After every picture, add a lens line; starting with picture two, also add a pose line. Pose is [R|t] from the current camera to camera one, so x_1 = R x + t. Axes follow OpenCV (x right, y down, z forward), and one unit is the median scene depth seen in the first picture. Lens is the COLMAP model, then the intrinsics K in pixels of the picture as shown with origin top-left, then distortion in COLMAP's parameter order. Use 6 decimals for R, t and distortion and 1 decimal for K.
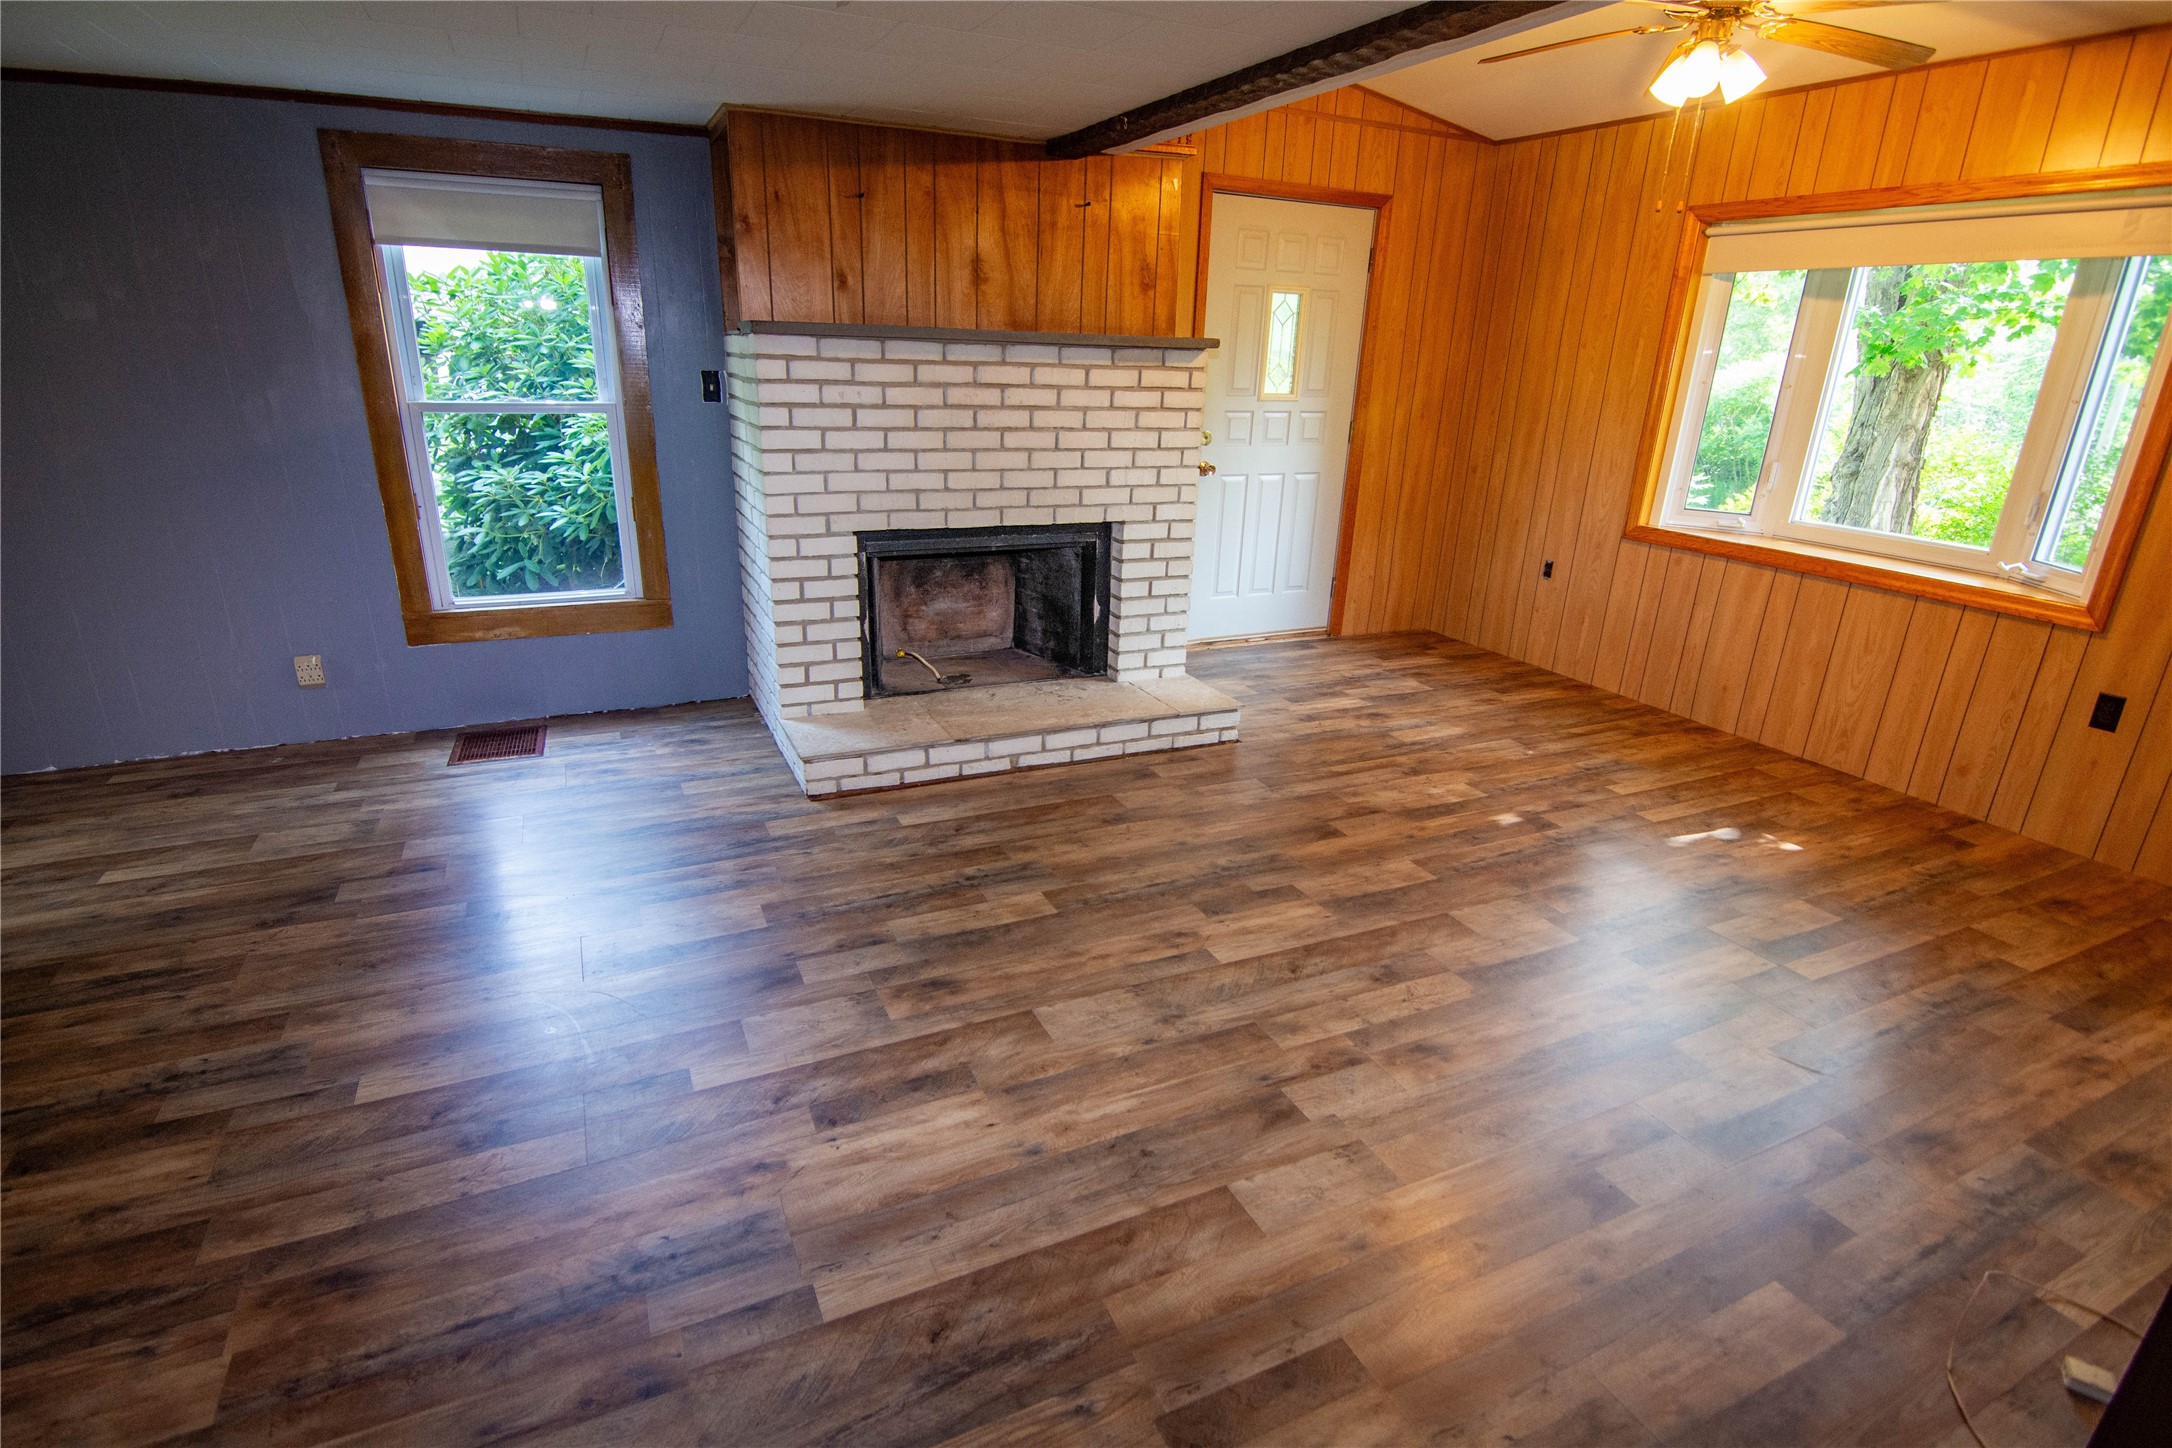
lens RADIAL K [[1092.0, 0, 1102.1], [0, 1092.0, 712.0], [0, 0, 1]] dist [-0.021197, -0.002158]
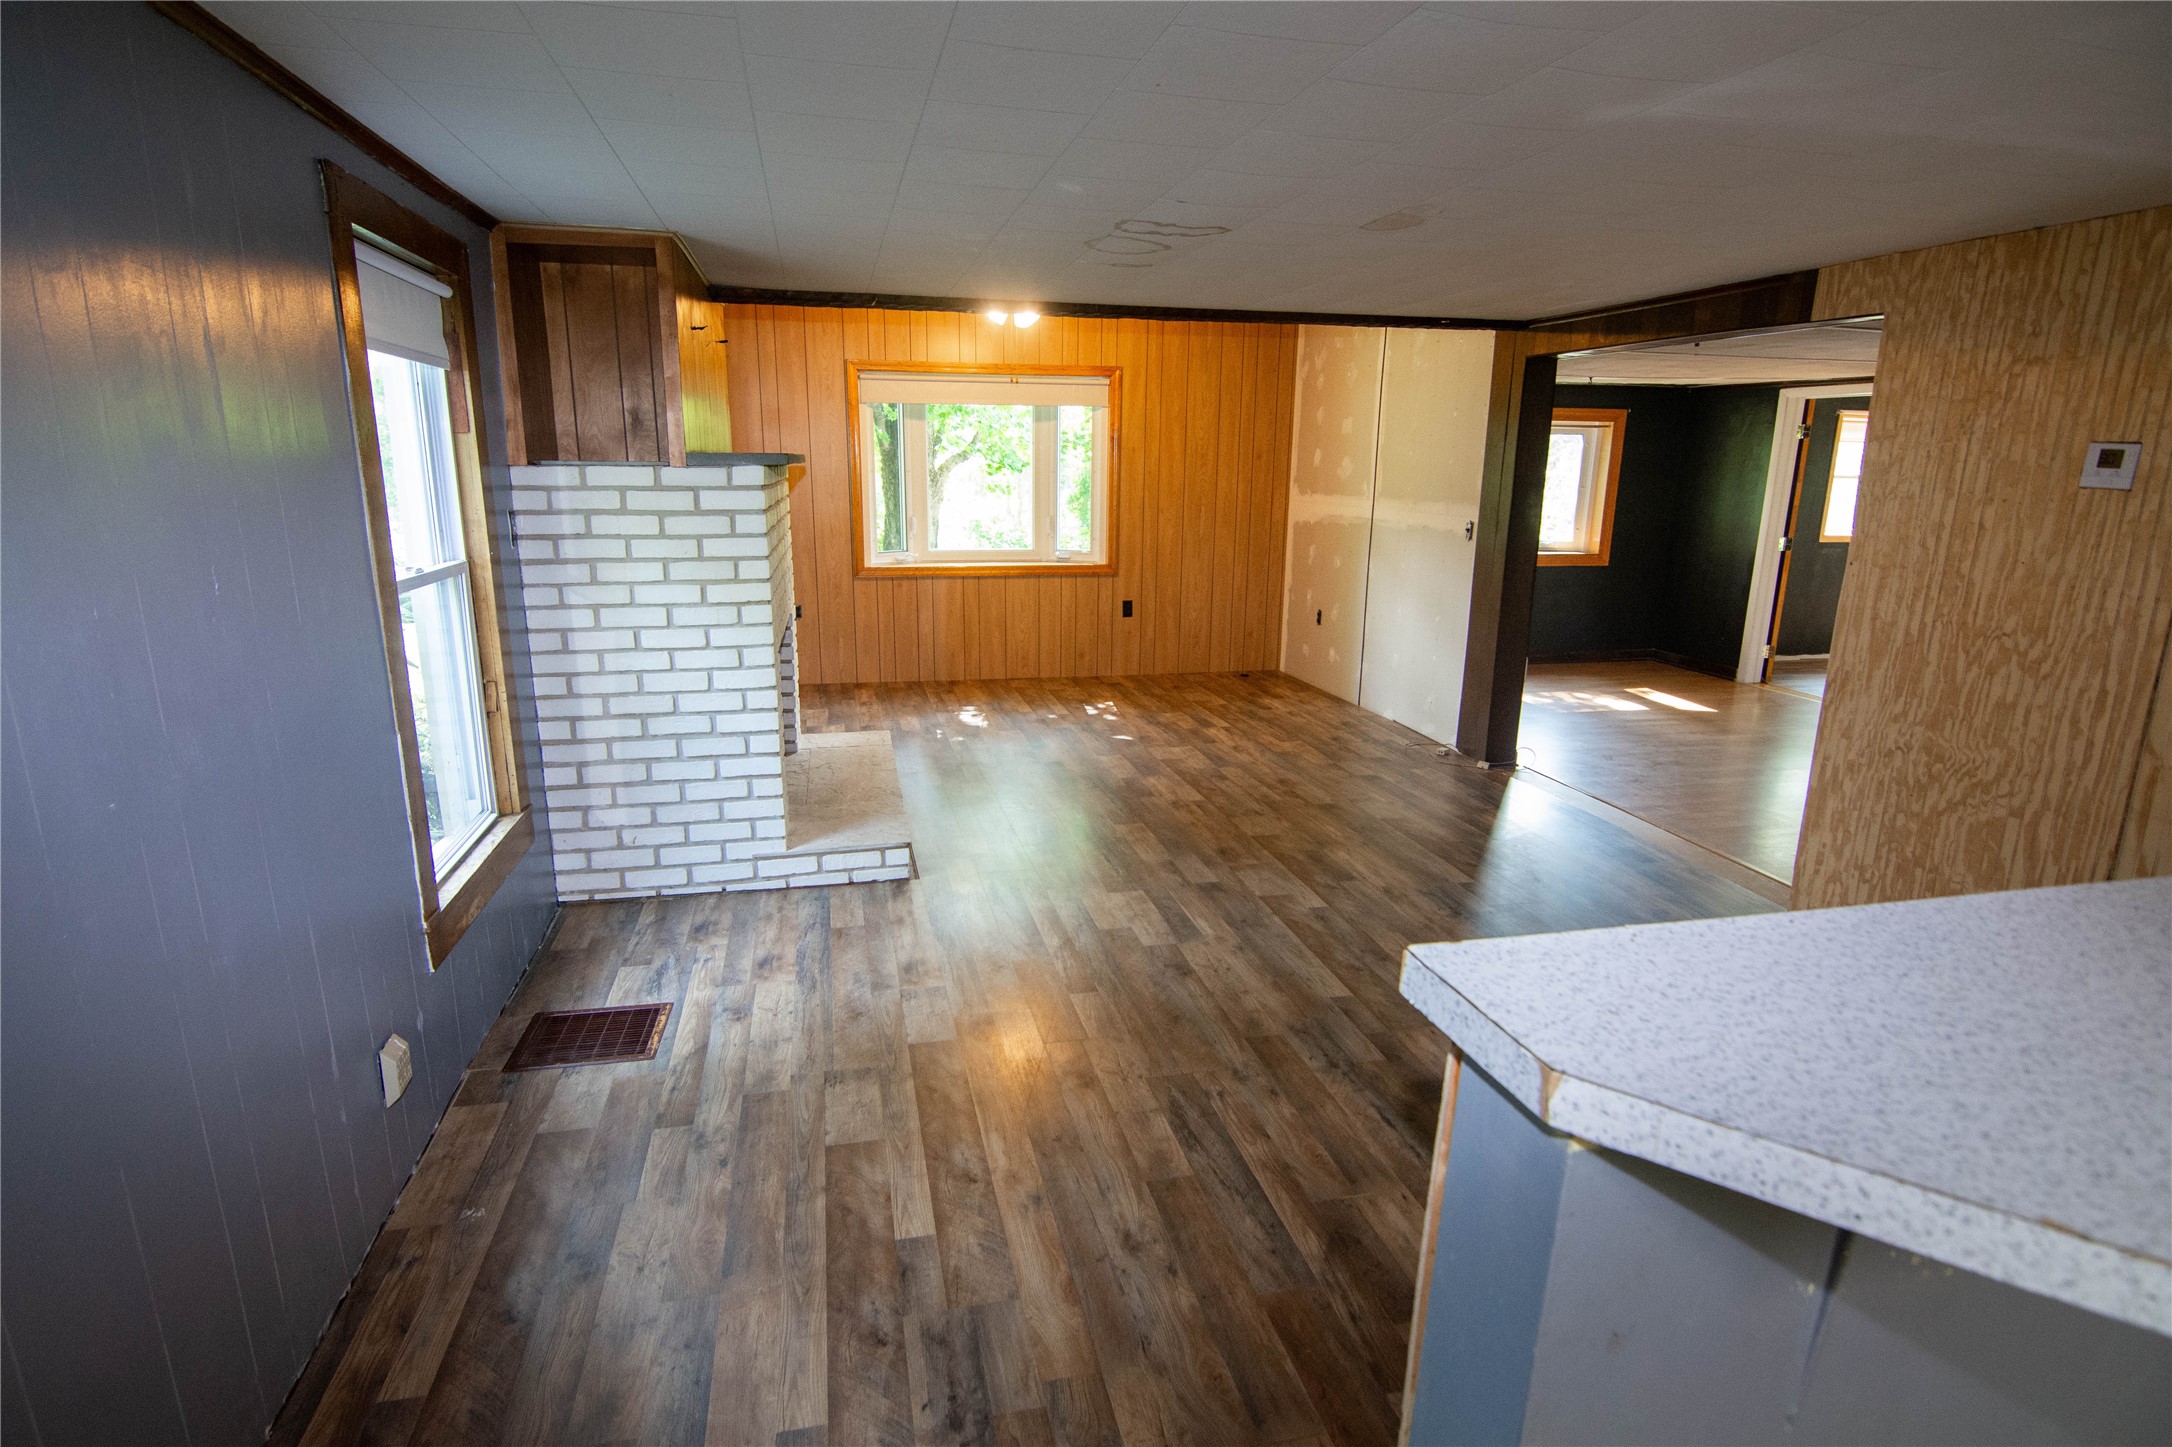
lens RADIAL K [[1092.0, 0, 1077.6], [0, 1092.0, 711.3], [0, 0, 1]] dist [-0.021197, -0.002158]
pose [[0.226971, -0.250170, 0.941222, -1.508765], [0.305969, 0.935828, 0.174953, -0.272164], [-0.924591, 0.248275, 0.288949, 0.593817]]
